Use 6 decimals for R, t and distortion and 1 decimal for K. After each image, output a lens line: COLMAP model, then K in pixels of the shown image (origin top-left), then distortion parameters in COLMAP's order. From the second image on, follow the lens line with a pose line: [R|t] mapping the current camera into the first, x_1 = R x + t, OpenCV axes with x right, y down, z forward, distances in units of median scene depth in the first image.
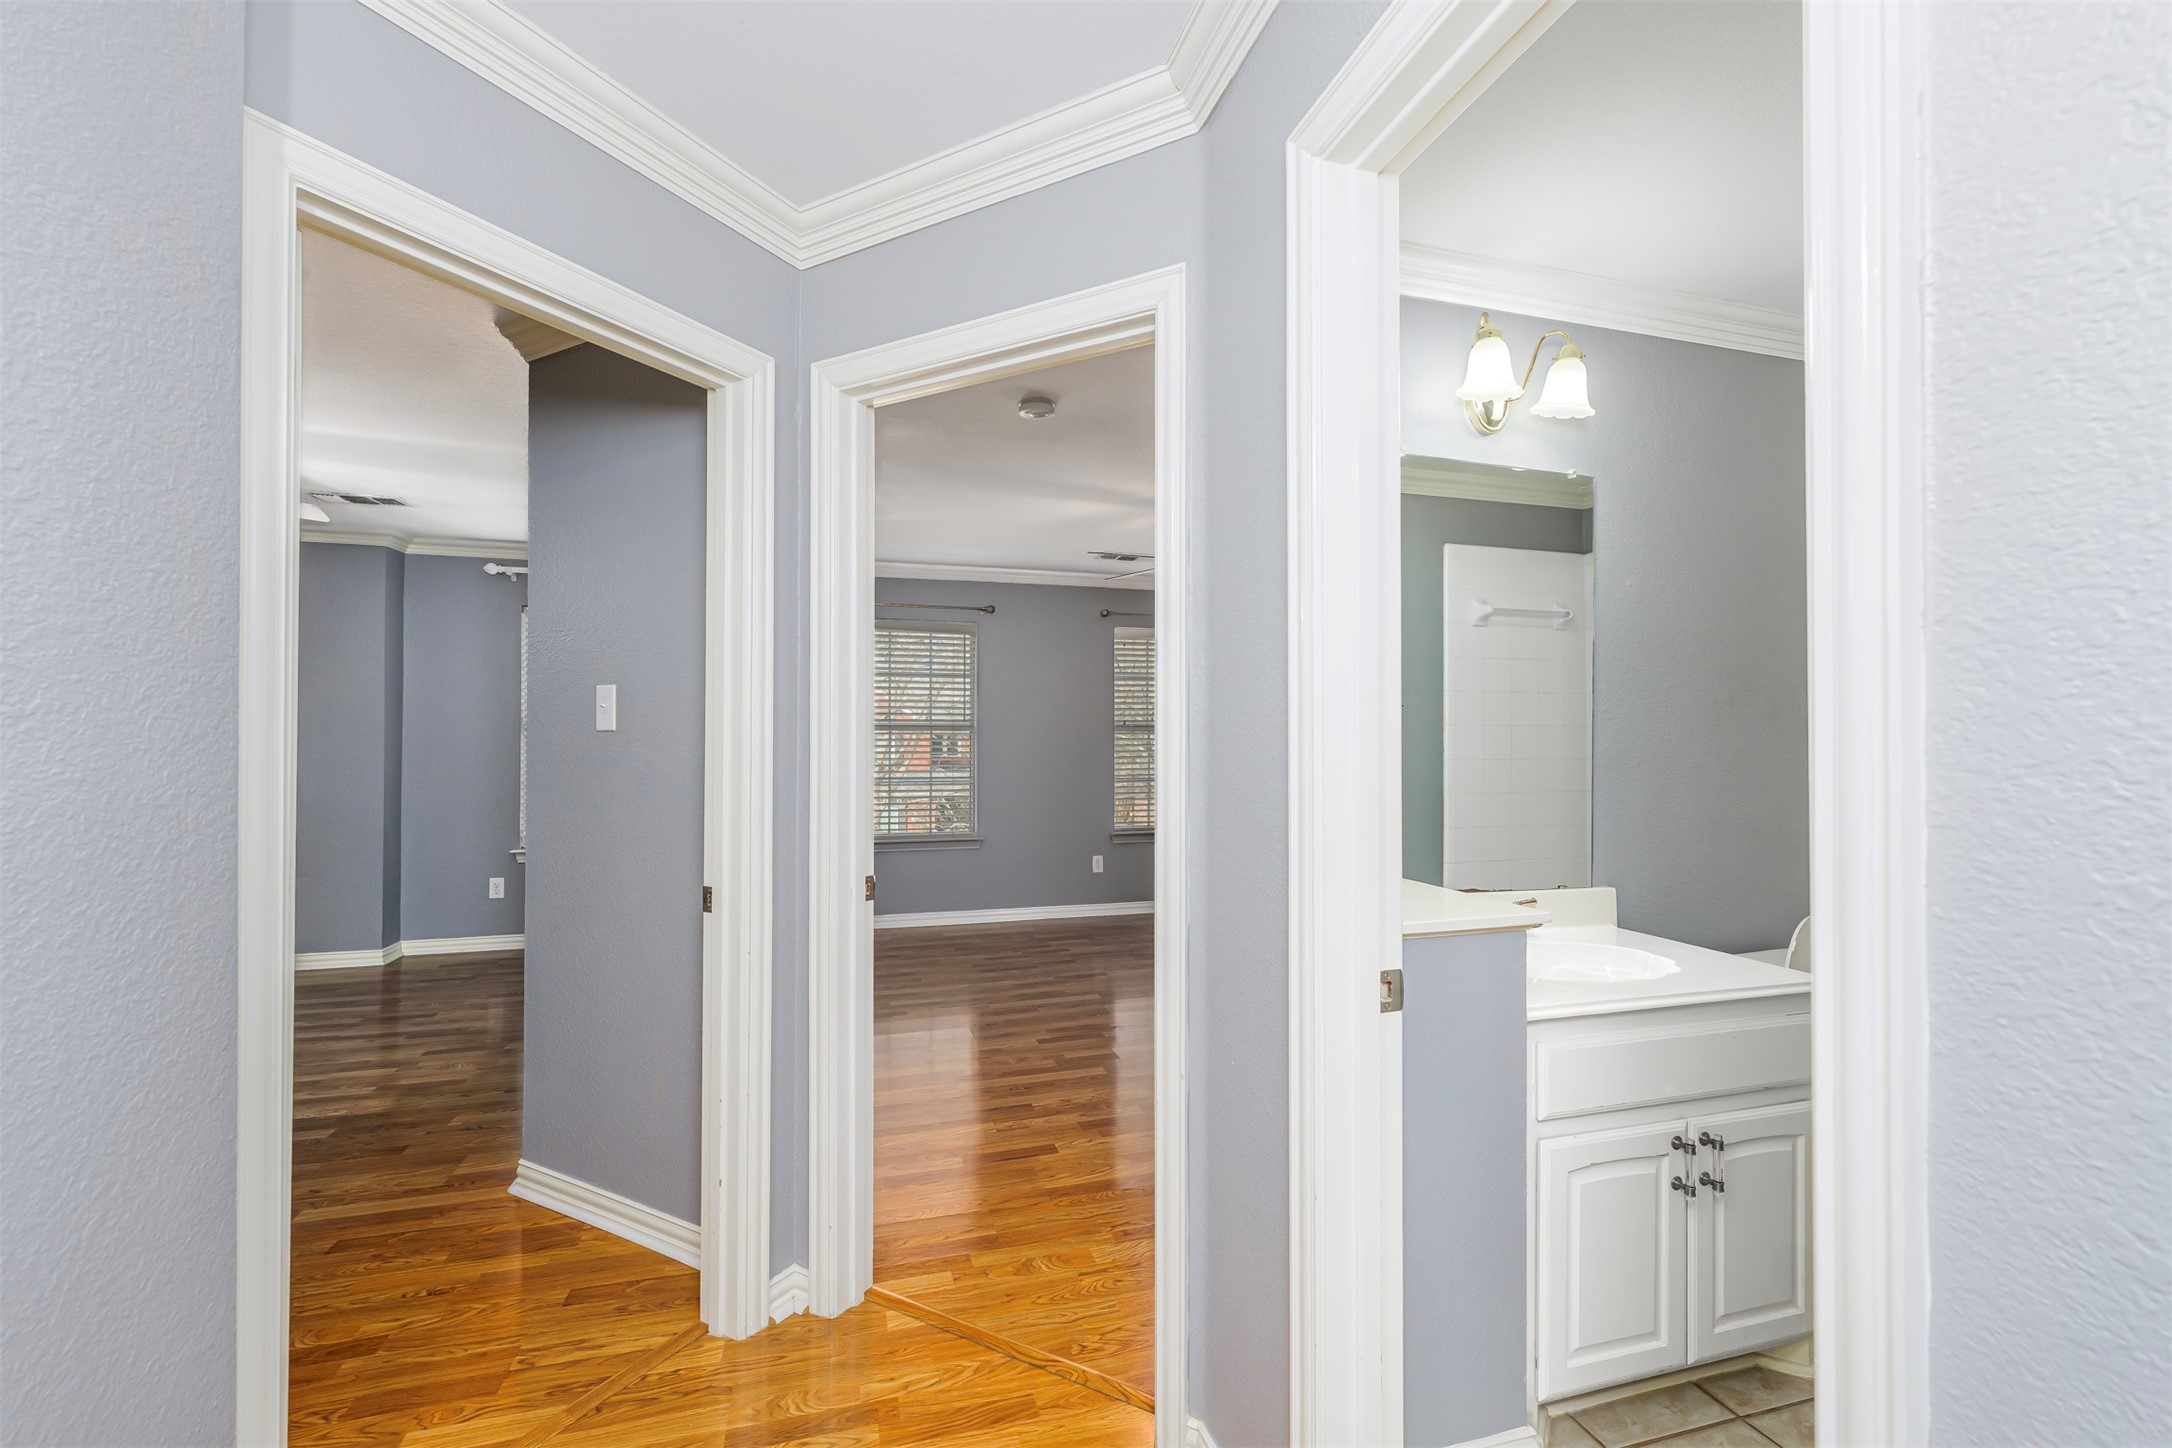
lens RADIAL K [[901.2, 0, 1084.6], [0, 901.2, 730.5], [0, 0, 1]] dist [-0.001719, -0.000390]
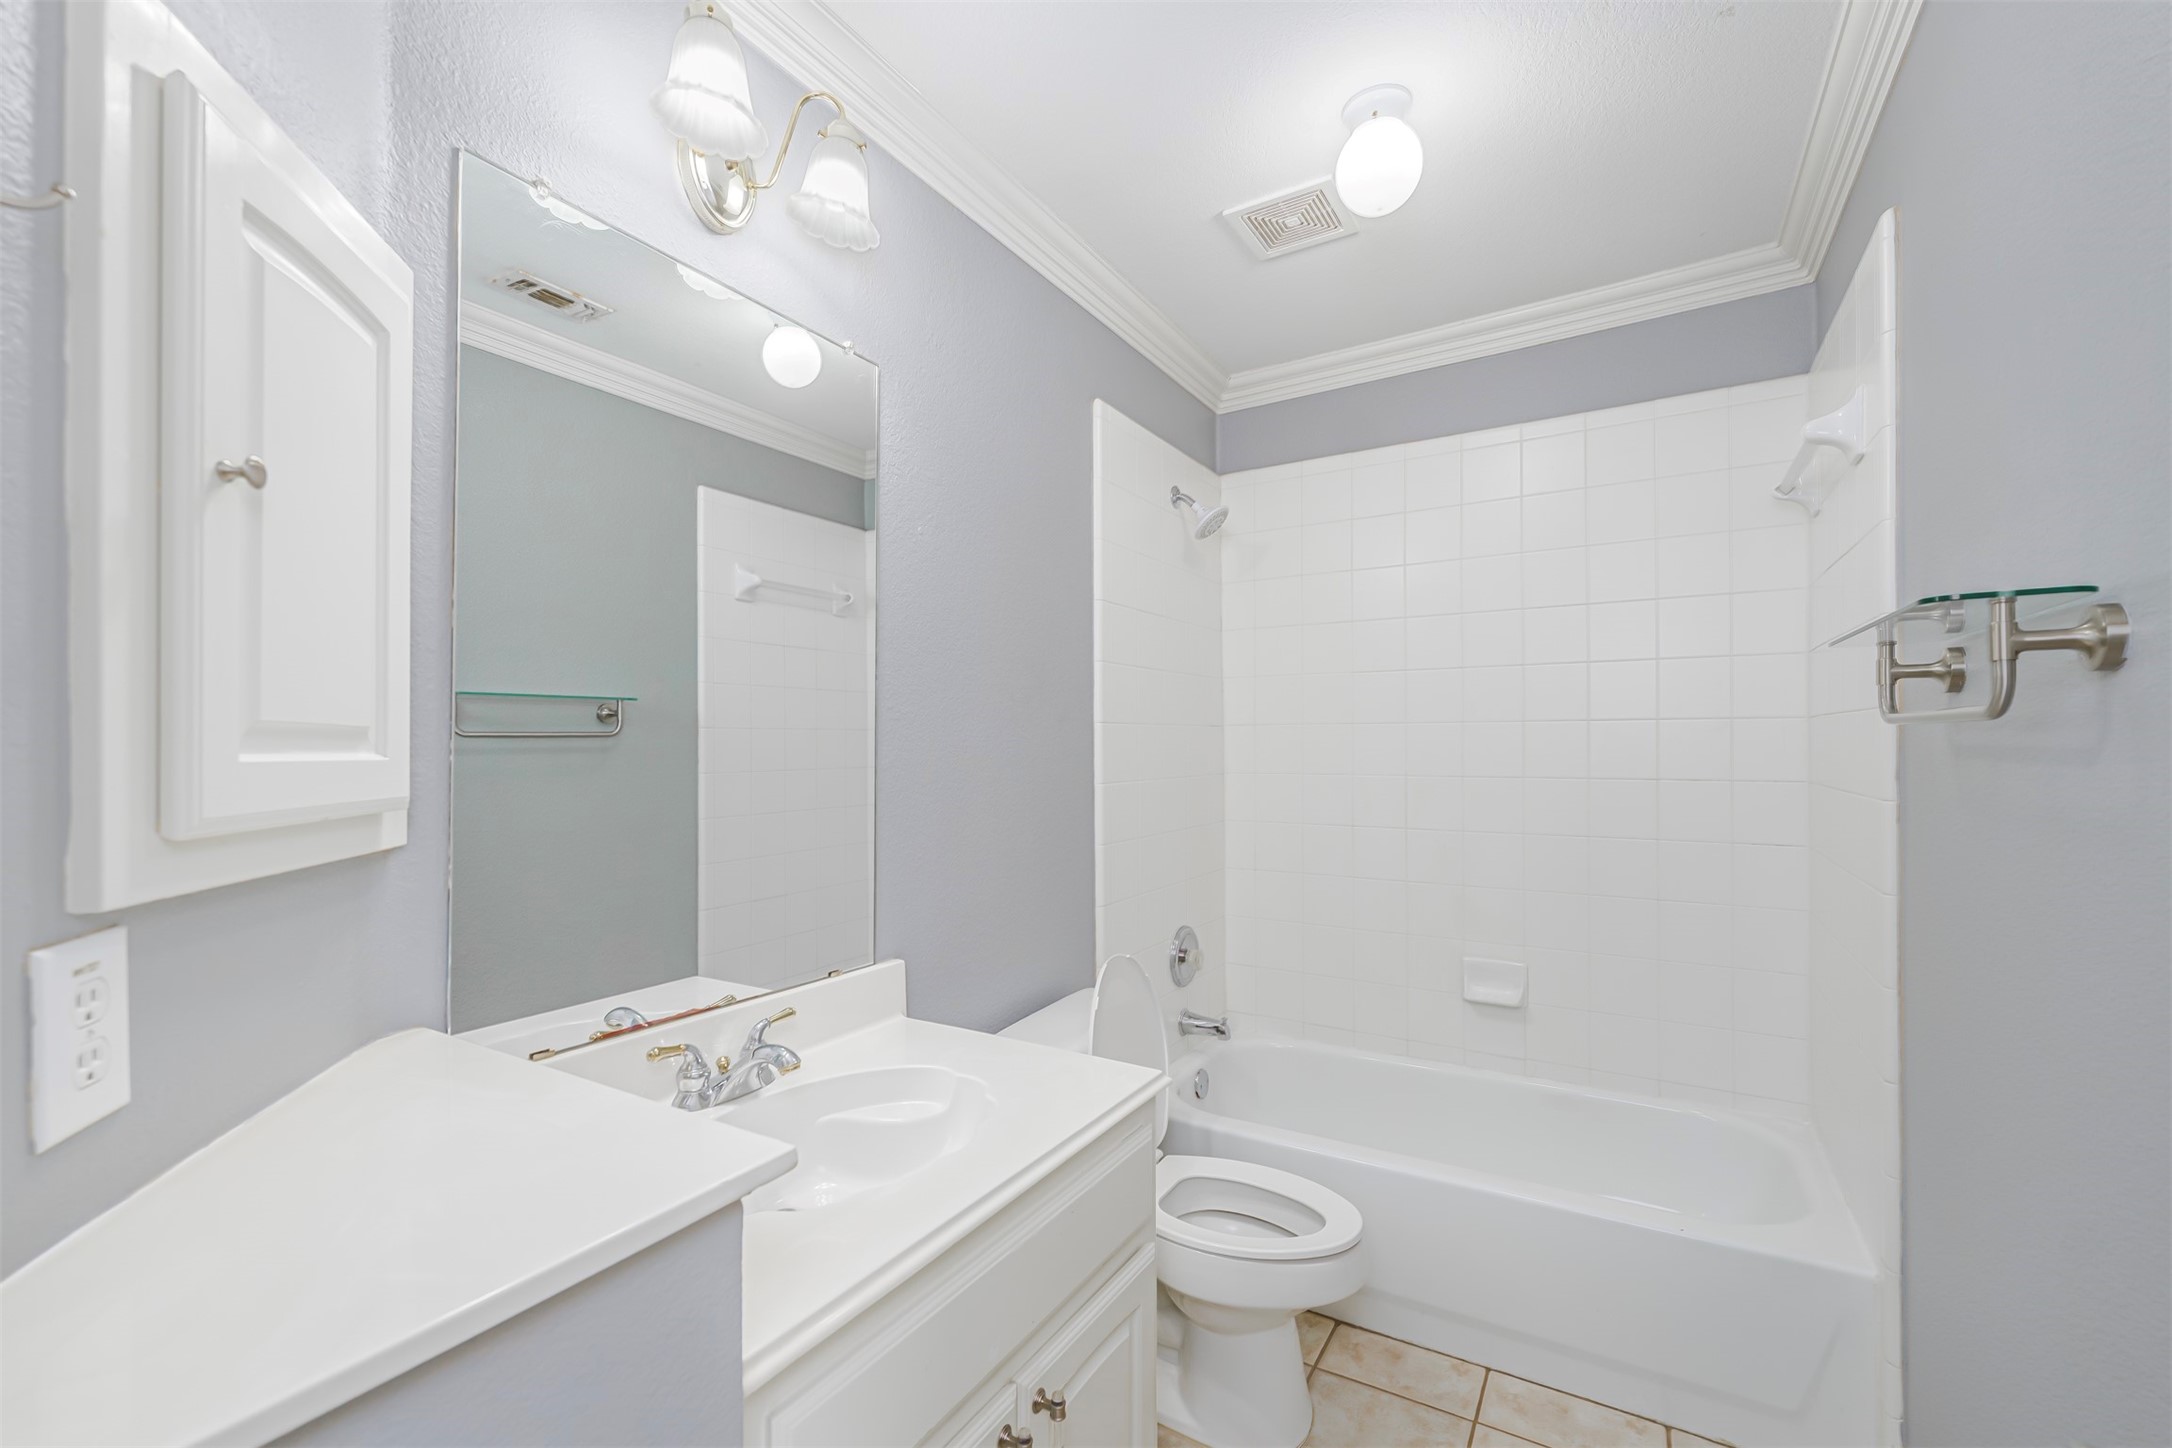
lens RADIAL K [[901.2, 0, 1089.1], [0, 901.2, 733.2], [0, 0, 1]] dist [-0.001719, -0.000390]
pose [[0.733105, 0.001300, 0.680114, 0.233464], [-0.001666, 0.999999, -0.000115, -0.002173], [-0.680113, -0.001048, 0.733106, 0.416136]]
